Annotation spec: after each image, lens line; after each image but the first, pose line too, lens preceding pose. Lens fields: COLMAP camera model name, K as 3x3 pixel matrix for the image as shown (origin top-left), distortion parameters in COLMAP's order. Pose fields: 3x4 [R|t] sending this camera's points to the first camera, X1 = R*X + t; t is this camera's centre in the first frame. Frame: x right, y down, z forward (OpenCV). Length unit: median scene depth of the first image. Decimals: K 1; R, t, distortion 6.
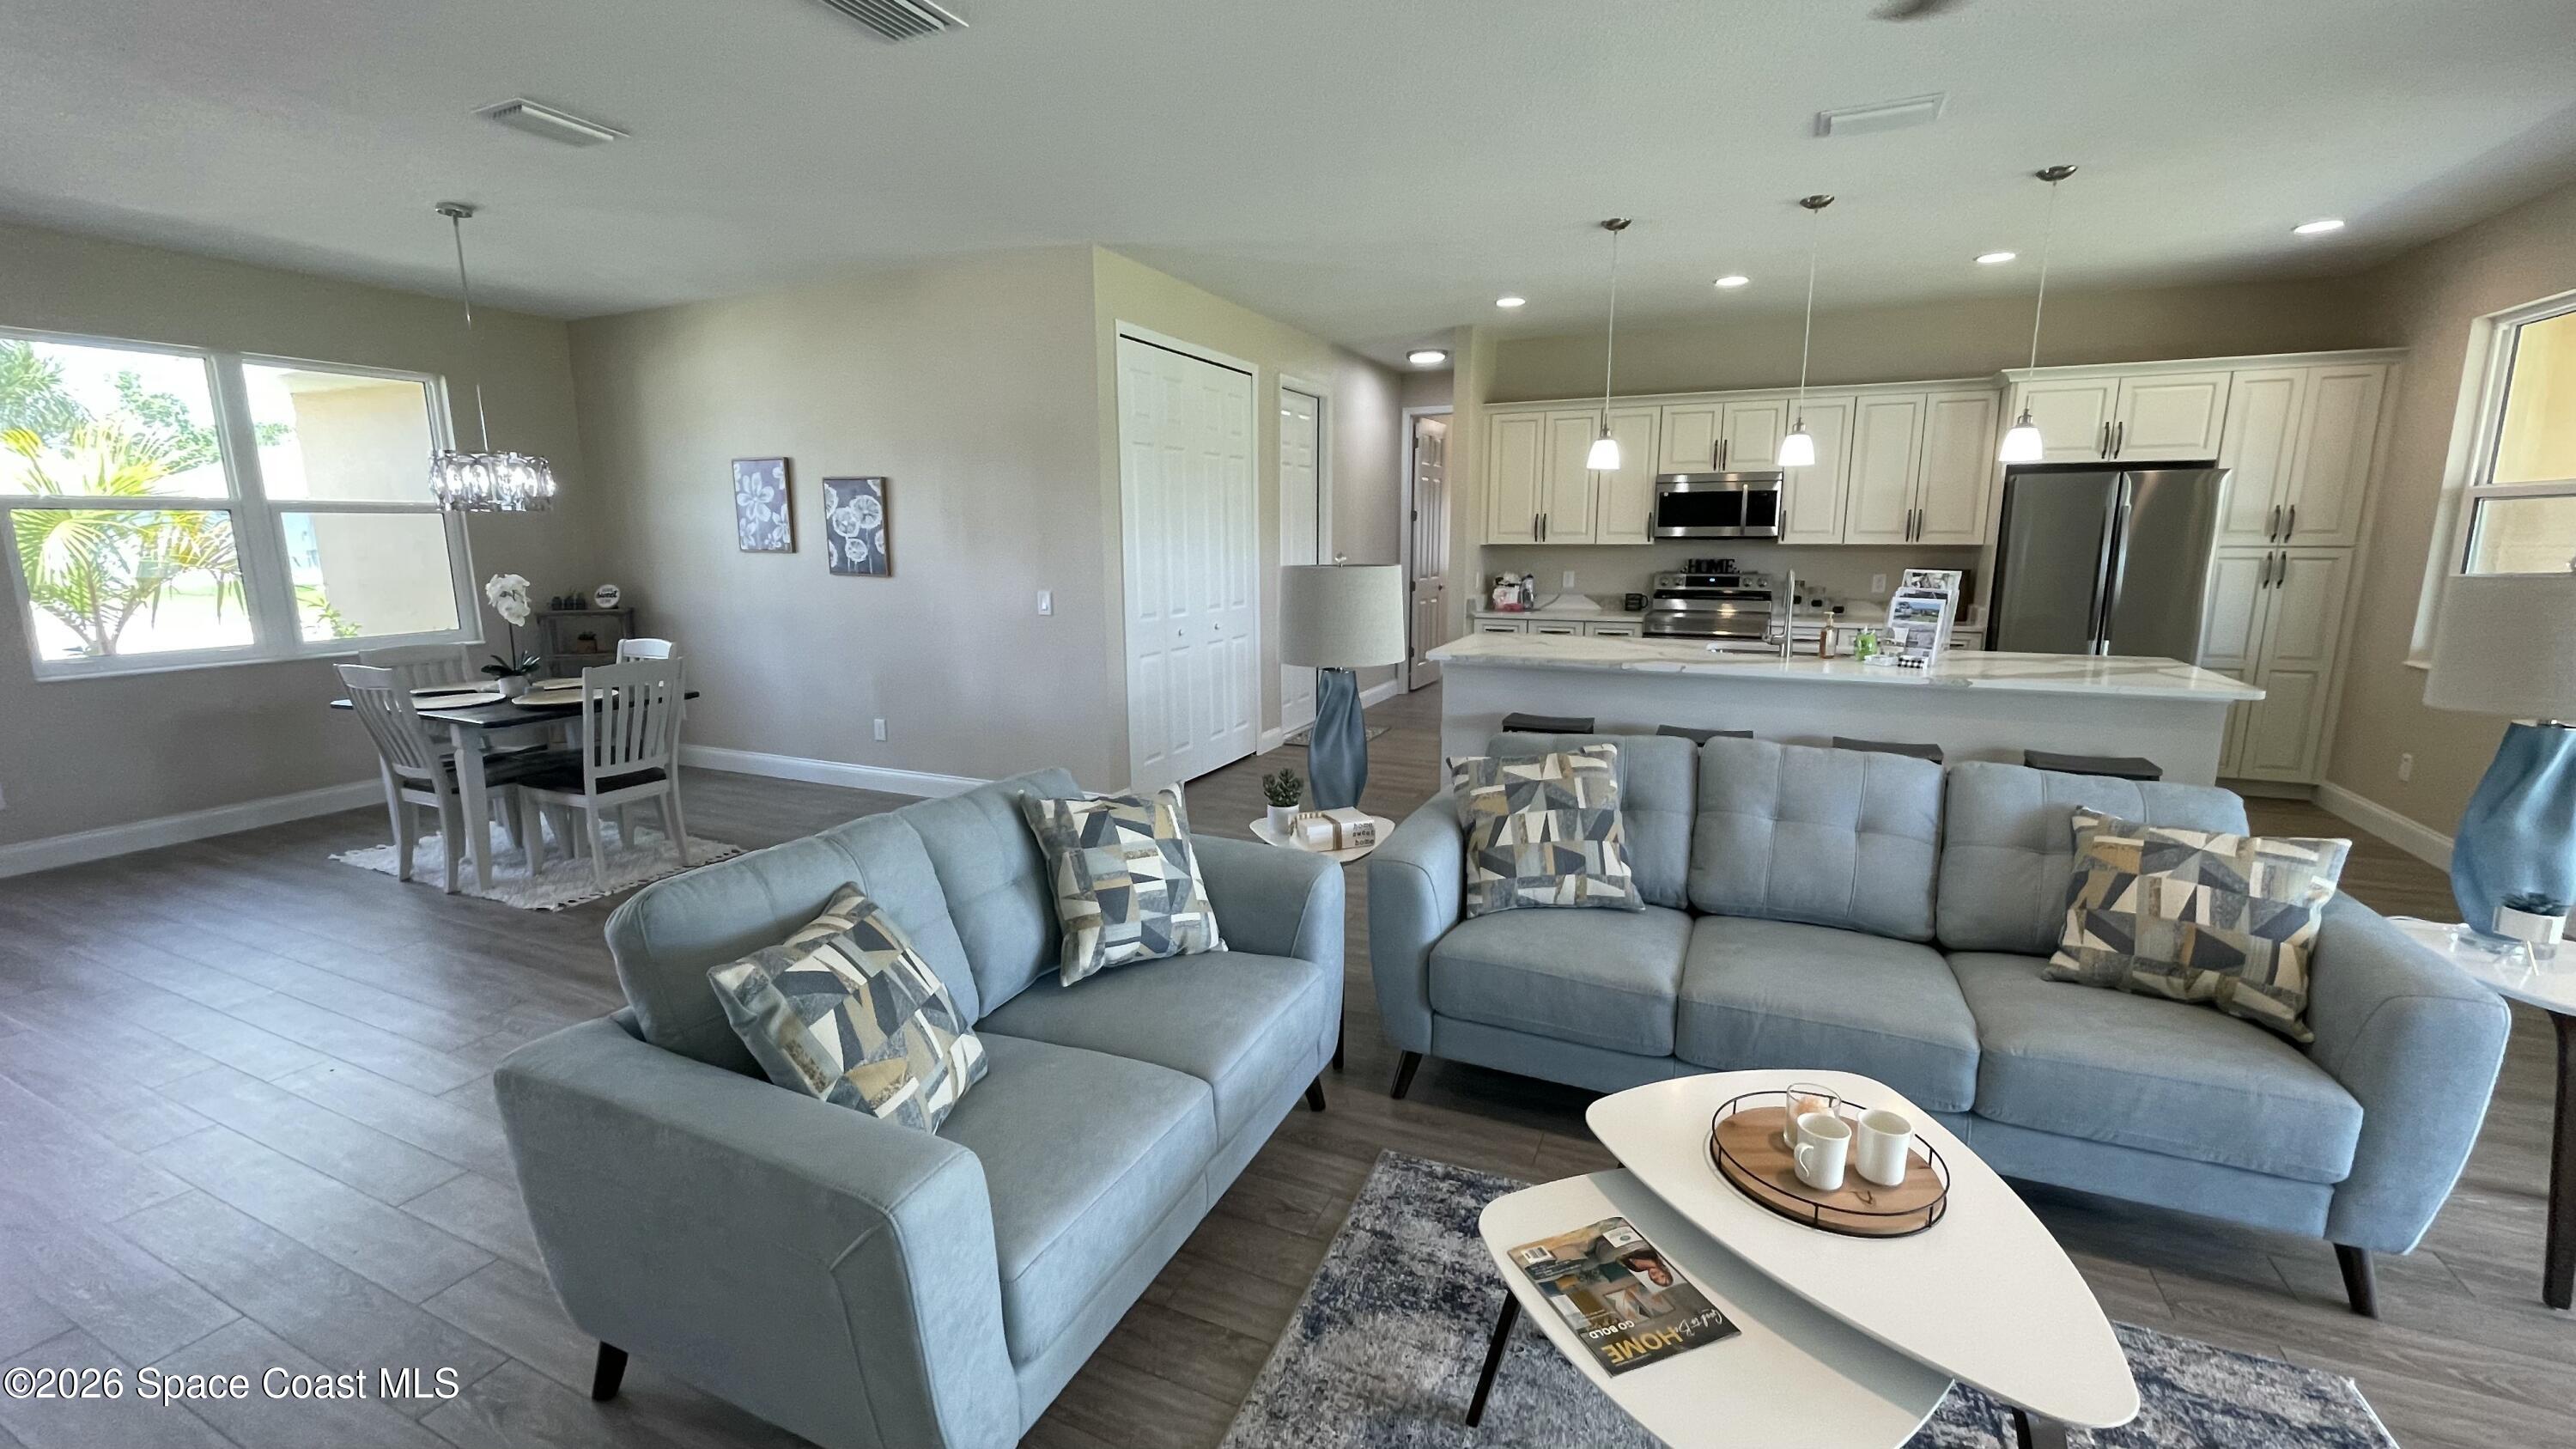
lens RADIAL K [[1039.9, 0, 1282.9], [0, 1039.9, 721.6], [0, 0, 1]] dist [-0.001808, -0.000254]
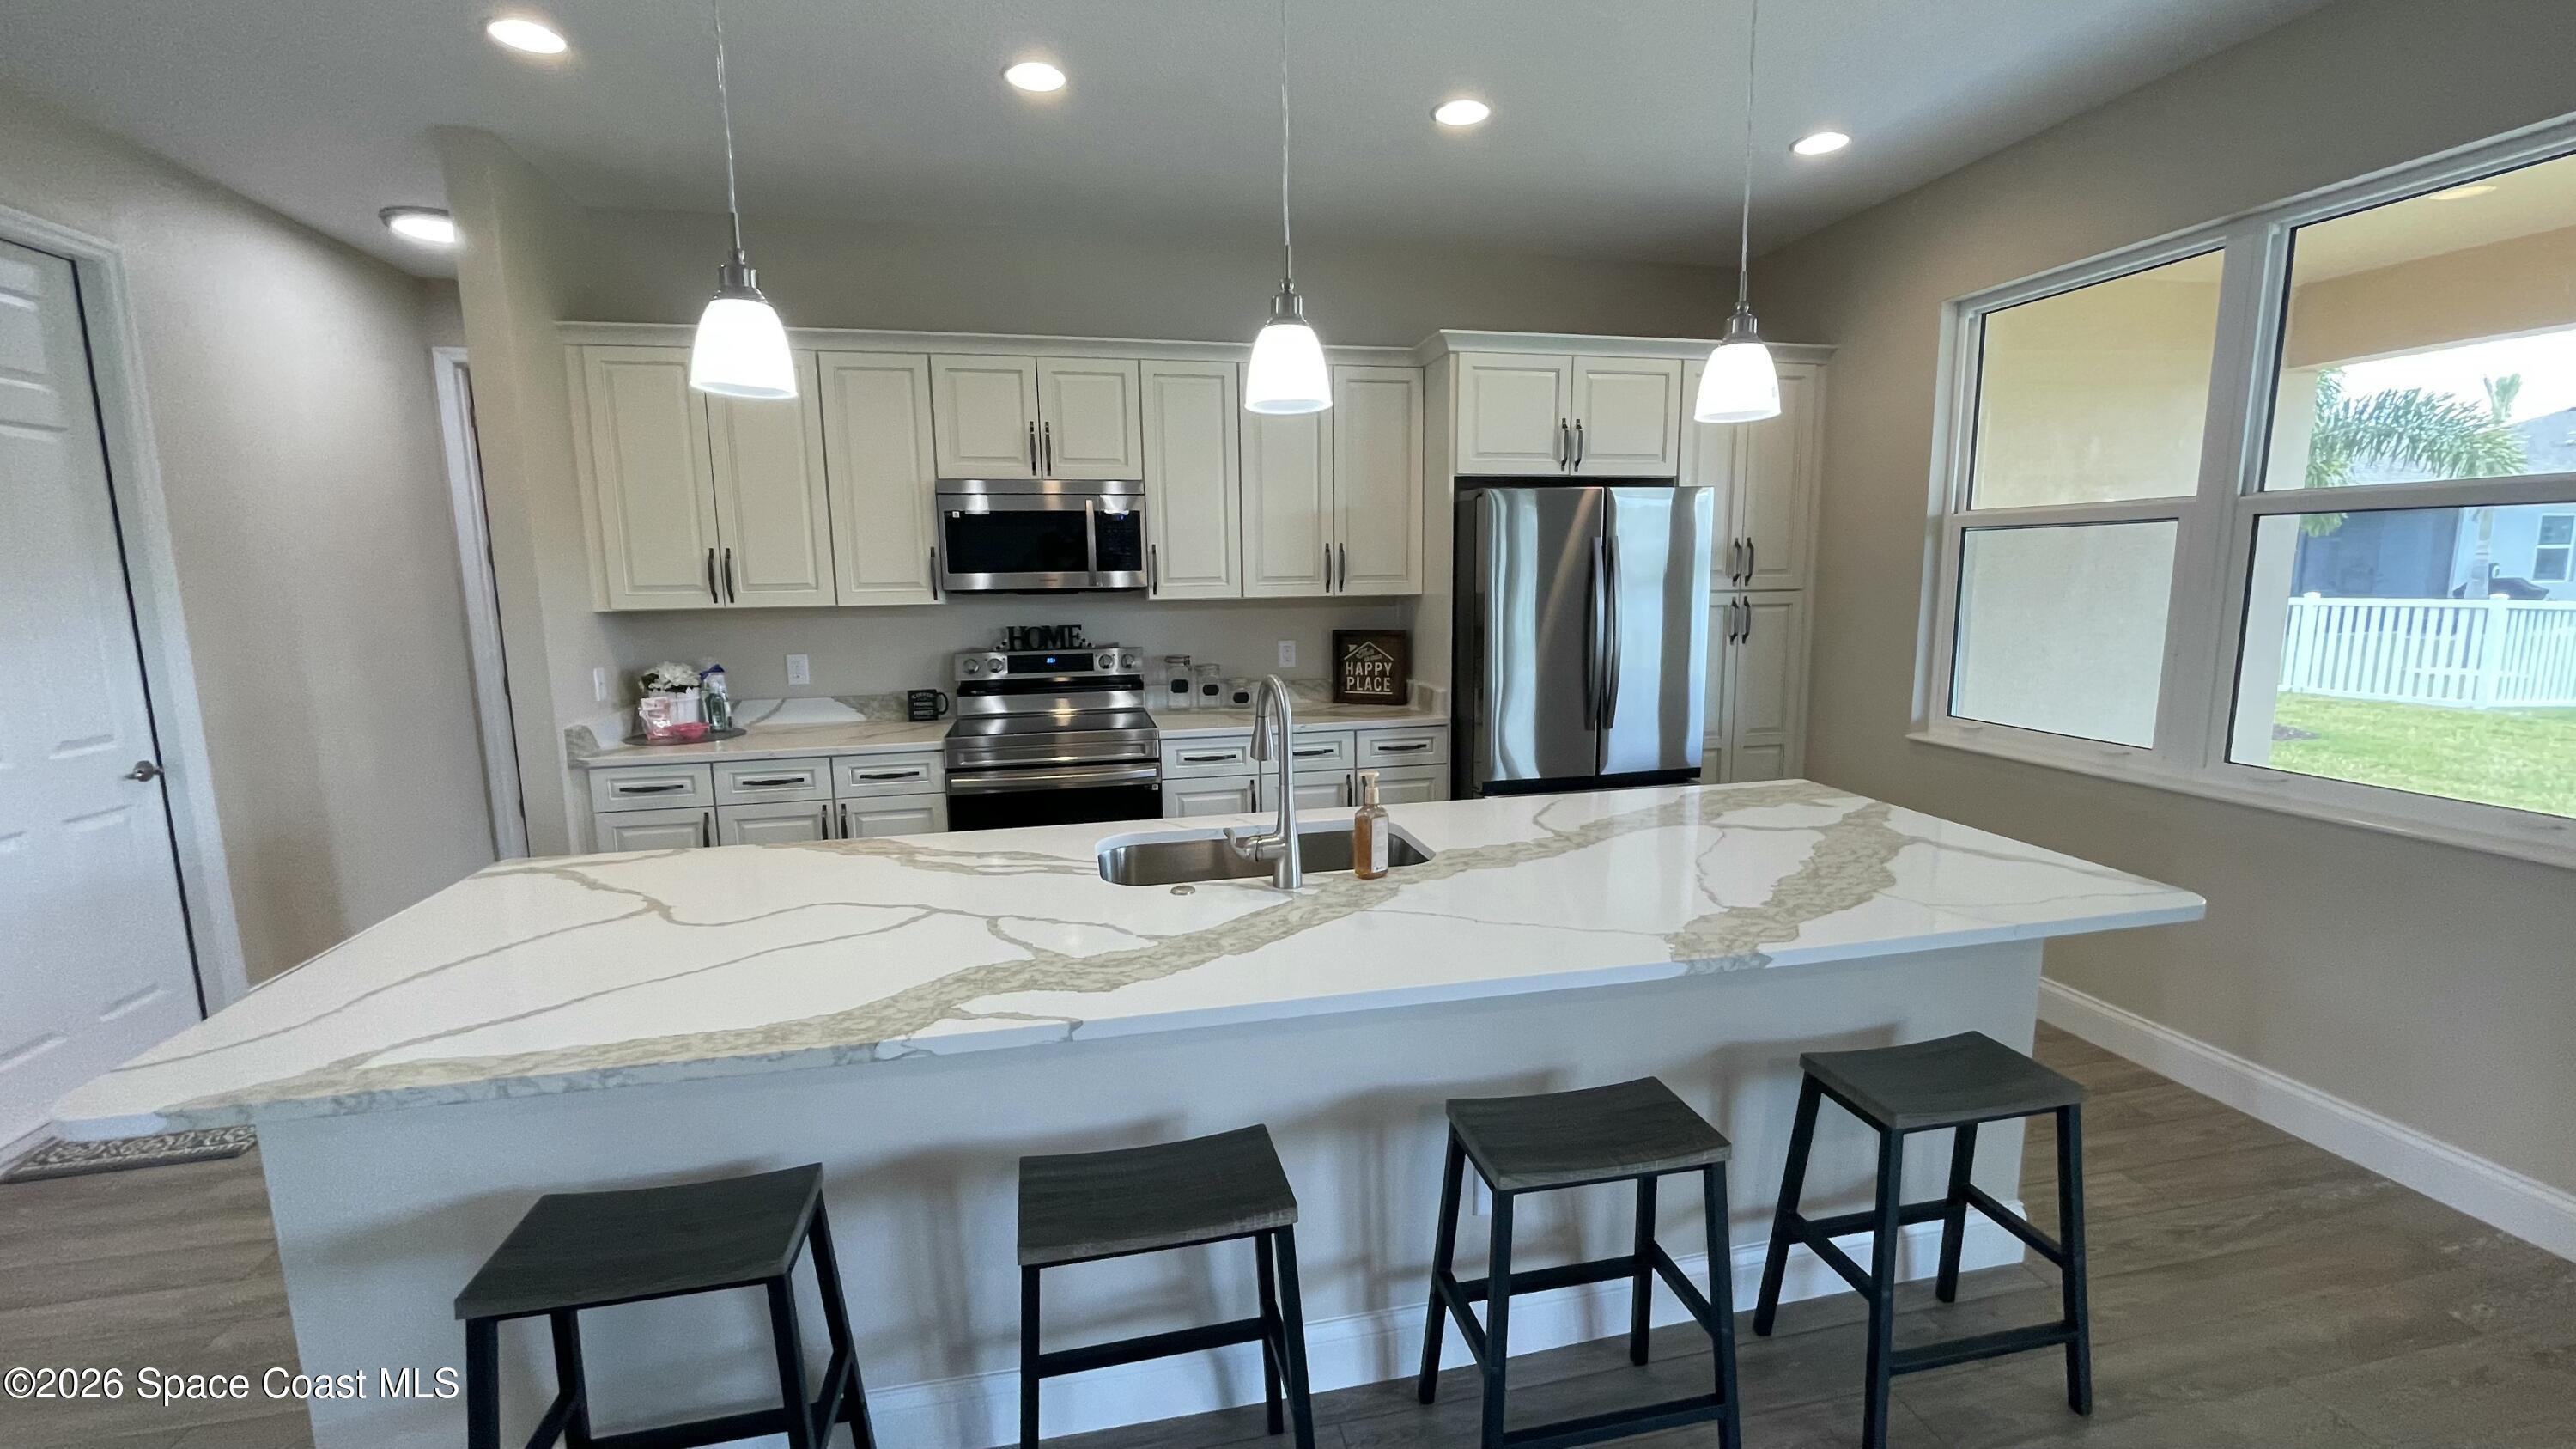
lens RADIAL K [[1037.8, 0, 1283.2], [0, 1037.8, 725.1], [0, 0, 1]] dist [-0.002604, 0.000297]
pose [[0.798896, -0.096665, 0.593651, 0.273335], [0.118840, 0.992912, 0.001750, -0.141860], [-0.589613, 0.069151, 0.804721, 0.746747]]
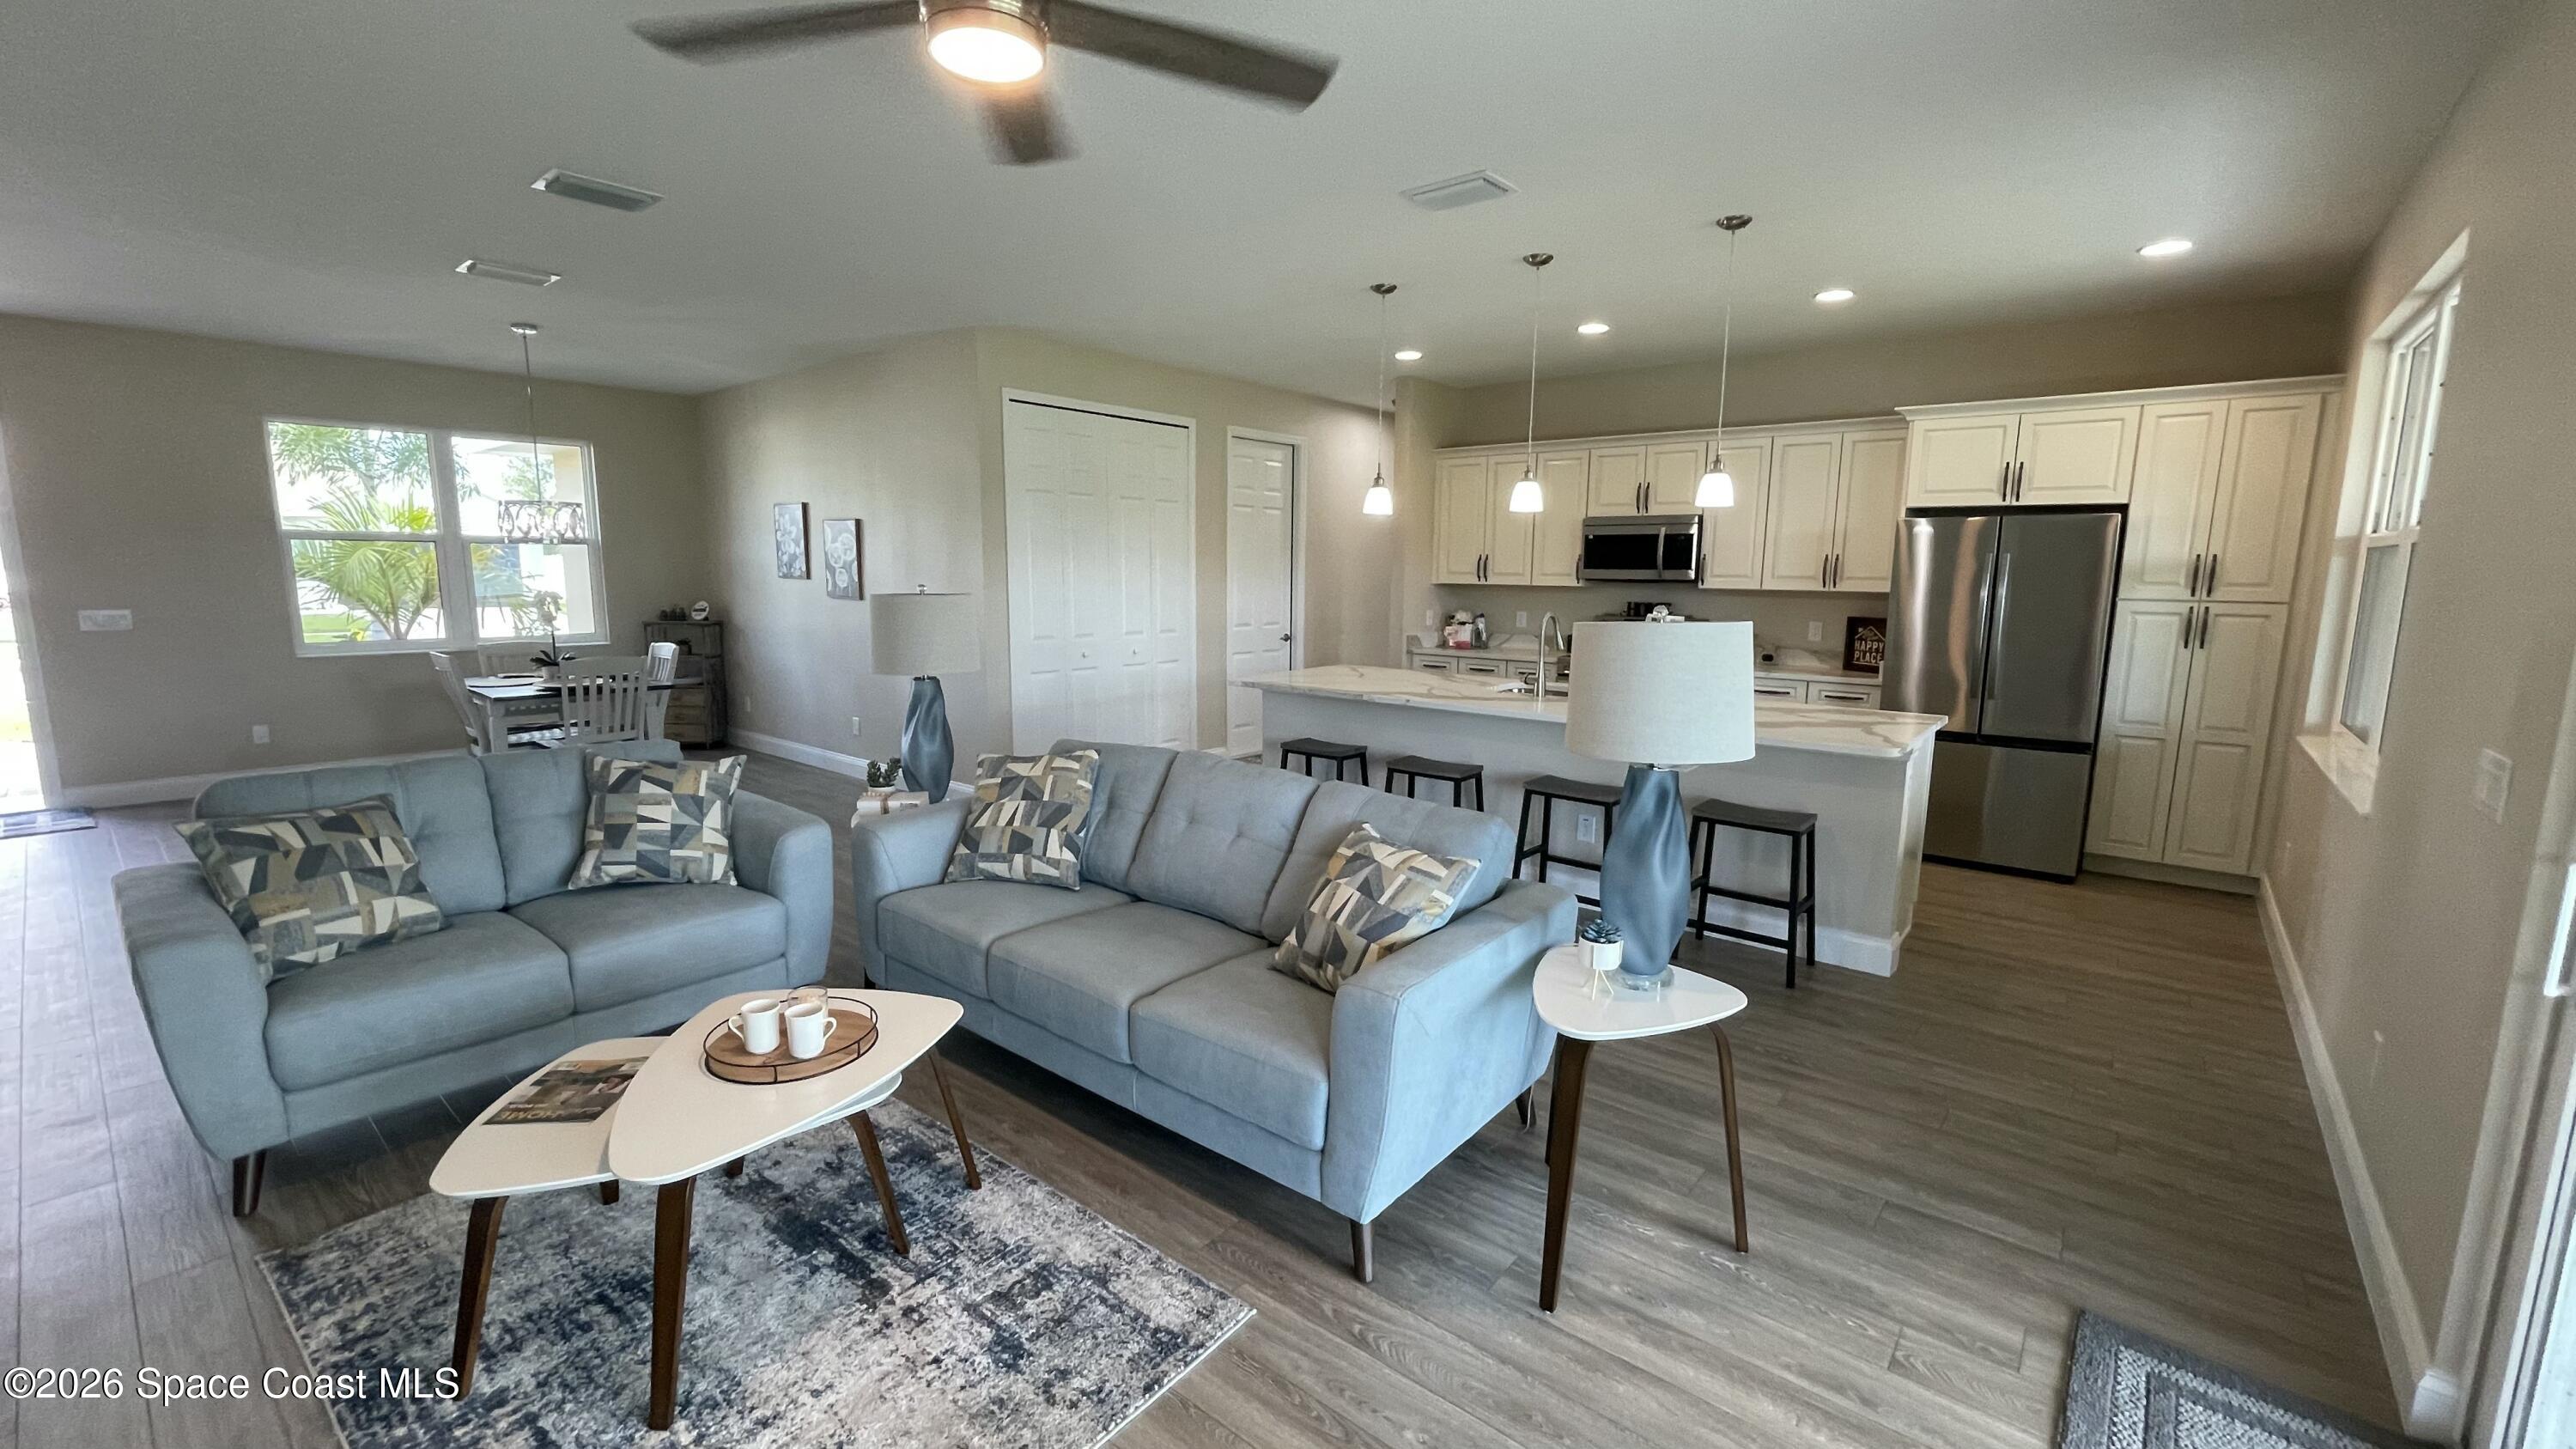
lens RADIAL K [[1037.8, 0, 1283.2], [0, 1037.8, 725.1], [0, 0, 1]] dist [-0.002604, 0.000297]
pose [[0.964969, 0.053496, -0.256853, 0.564147], [-0.061242, 0.997875, -0.022249, 0.004335], [0.255117, 0.037199, 0.966194, -0.054453]]
